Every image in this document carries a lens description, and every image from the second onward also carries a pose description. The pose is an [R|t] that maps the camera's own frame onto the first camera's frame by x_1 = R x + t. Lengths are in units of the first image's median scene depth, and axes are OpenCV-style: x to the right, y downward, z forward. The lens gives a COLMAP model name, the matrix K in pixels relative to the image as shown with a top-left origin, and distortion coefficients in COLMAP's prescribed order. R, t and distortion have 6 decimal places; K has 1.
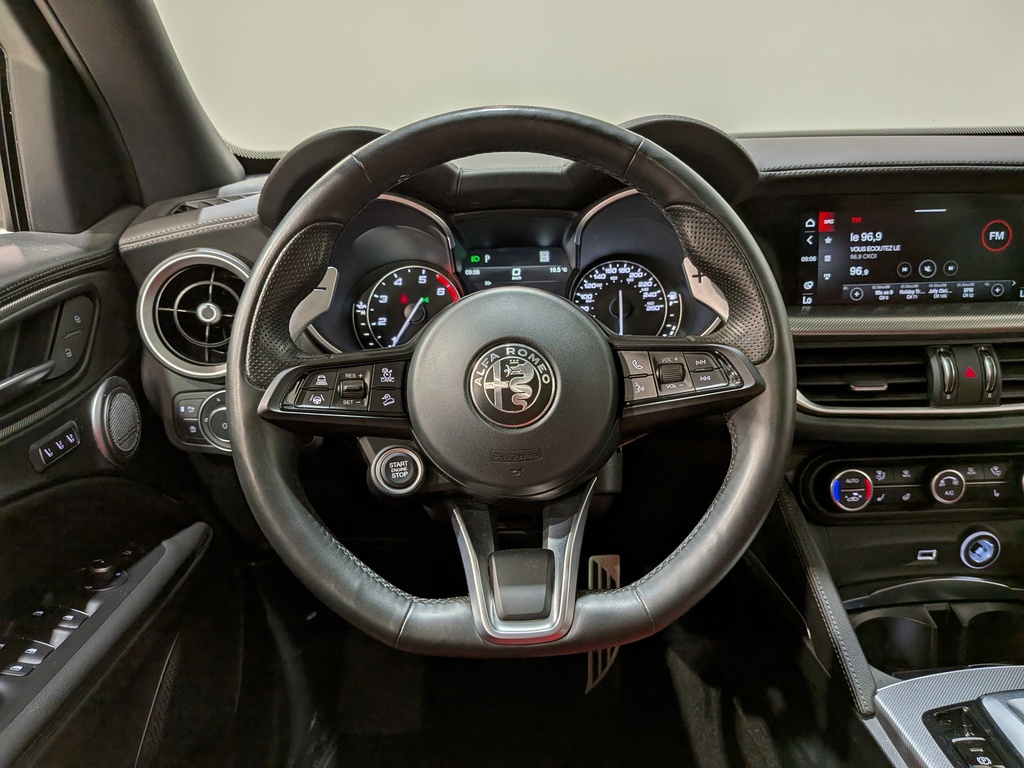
lens RADIAL K [[755.2, 0, 521.7], [0, 755.2, 389.6], [0, 0, 1]] dist [0.072408, -0.146533]
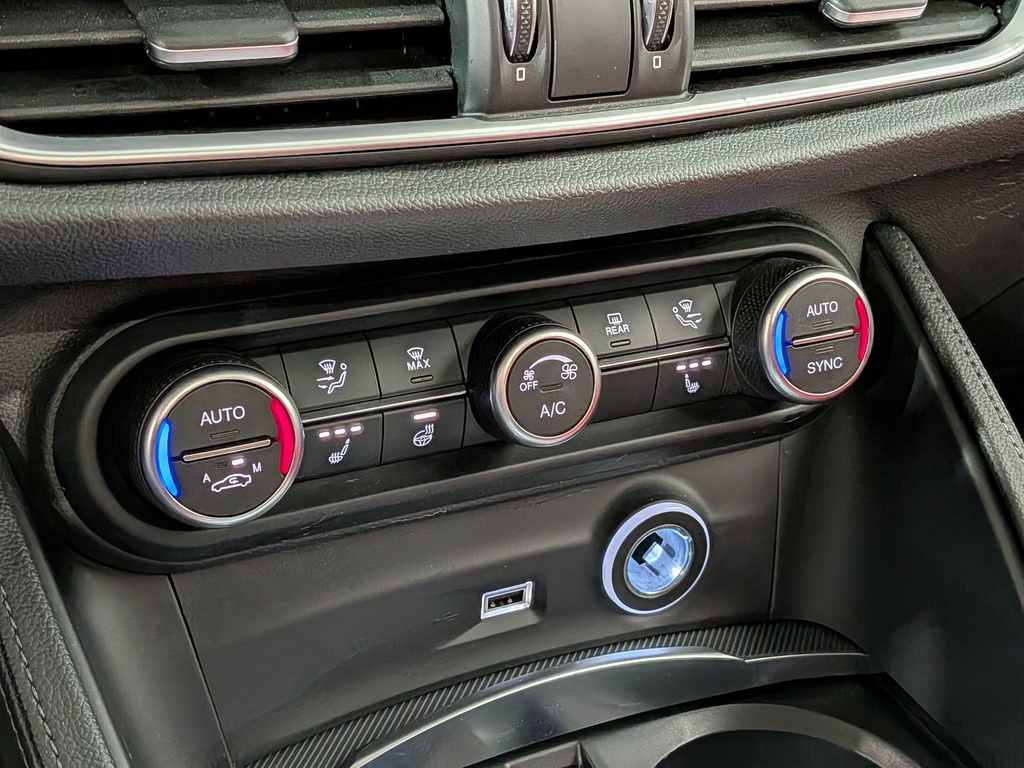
lens RADIAL K [[1513.8, 0, 512.3], [0, 1513.8, 382.6], [0, 0, 1]] dist [0.026631, -0.000254]
pose [[0.901793, -0.128459, 0.412634, 0.324971], [0.056339, 0.981598, 0.182459, 0.018623], [-0.428479, -0.141293, 0.892436, 0.512607]]
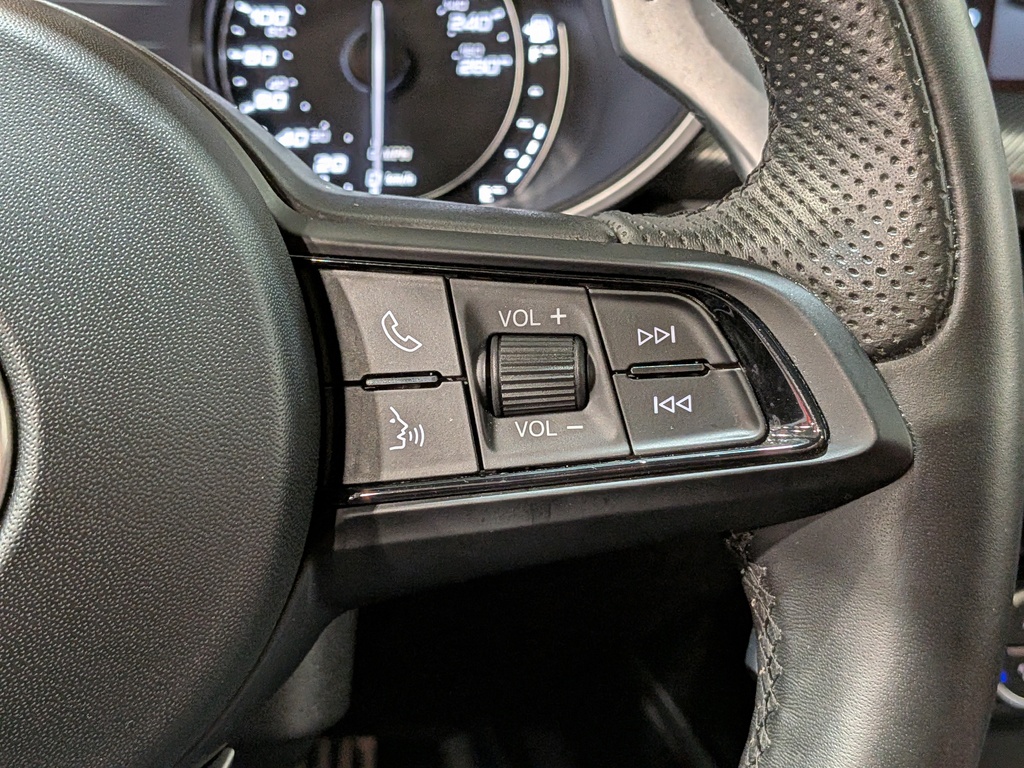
lens RADIAL K [[1513.8, 0, 512.3], [0, 1513.8, 382.6], [0, 0, 1]] dist [0.026631, -0.000254]
pose [[0.981170, 0.010616, 0.192853, 0.075452], [-0.034035, 0.992367, 0.118530, -0.059369], [-0.190123, -0.122862, 0.974042, 0.413564]]
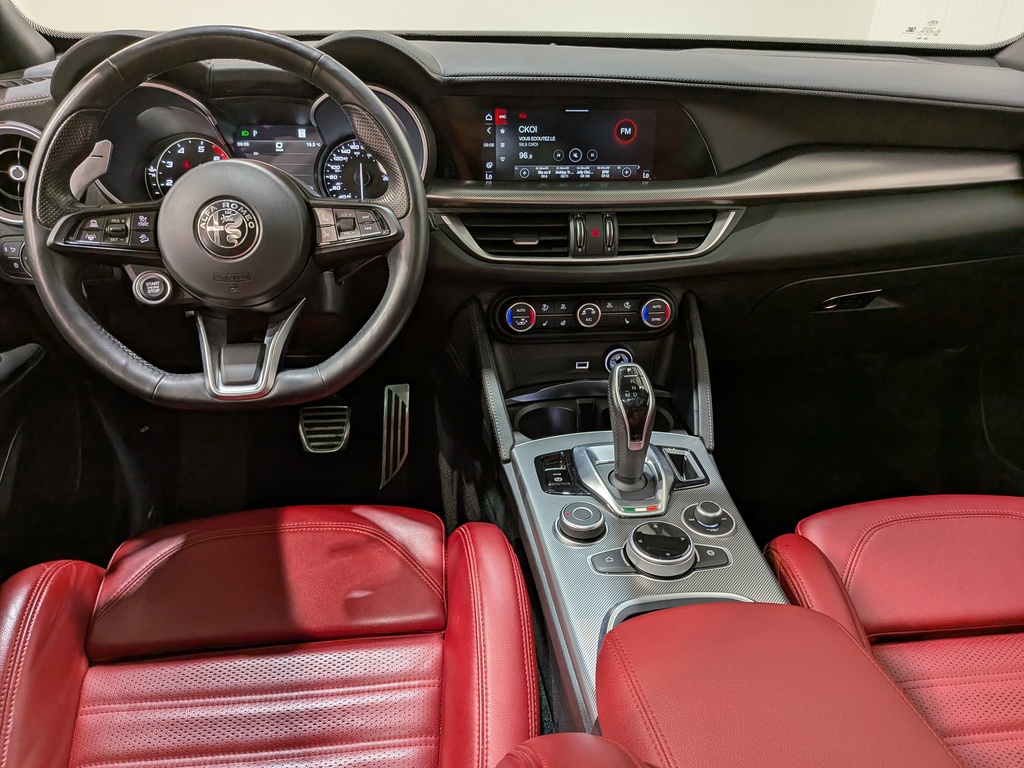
lens RADIAL K [[754.0, 0, 512.0], [0, 754.0, 384.0], [0, 0, 1]] dist [0.074247, -0.161802]
pose [[0.993024, -0.002402, 0.117890, 0.266295], [-0.016299, 0.987399, 0.157408, 0.037010], [-0.116782, -0.158232, 0.980472, -0.409937]]
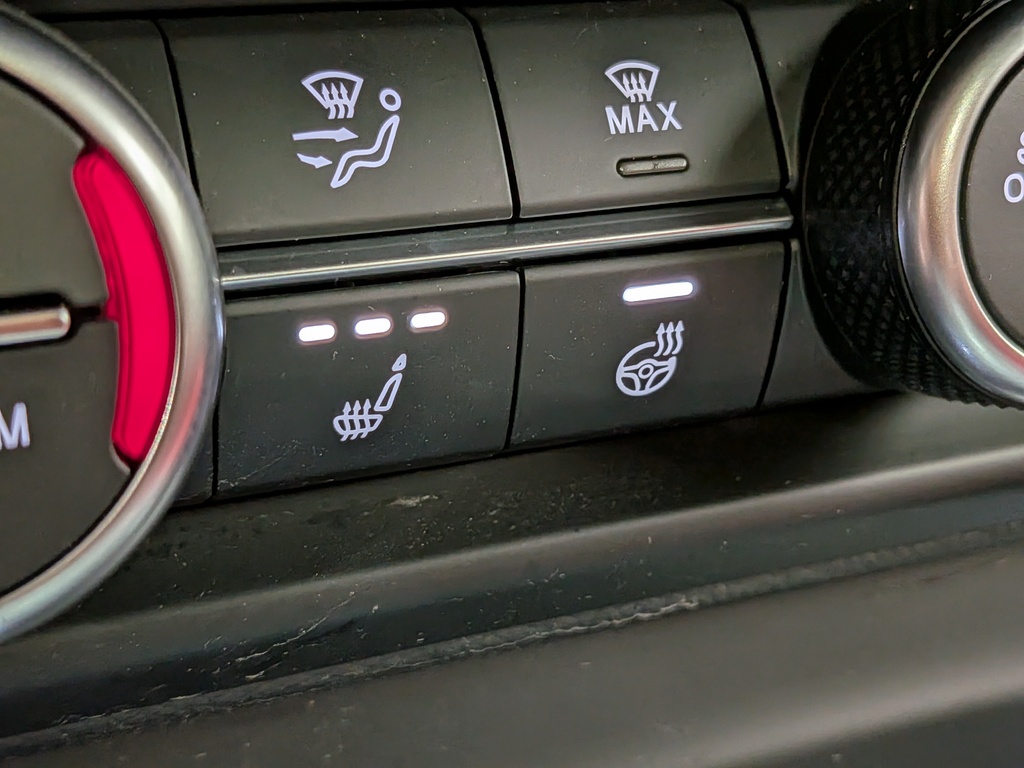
lens RADIAL K [[1513.8, 0, 512.3], [0, 1513.8, 382.6], [0, 0, 1]] dist [0.026631, -0.000254]
pose [[0.926987, -0.096343, 0.362509, 0.461573], [0.044808, 0.987973, 0.147990, 0.125919], [-0.372408, -0.120942, 0.920155, 0.913702]]
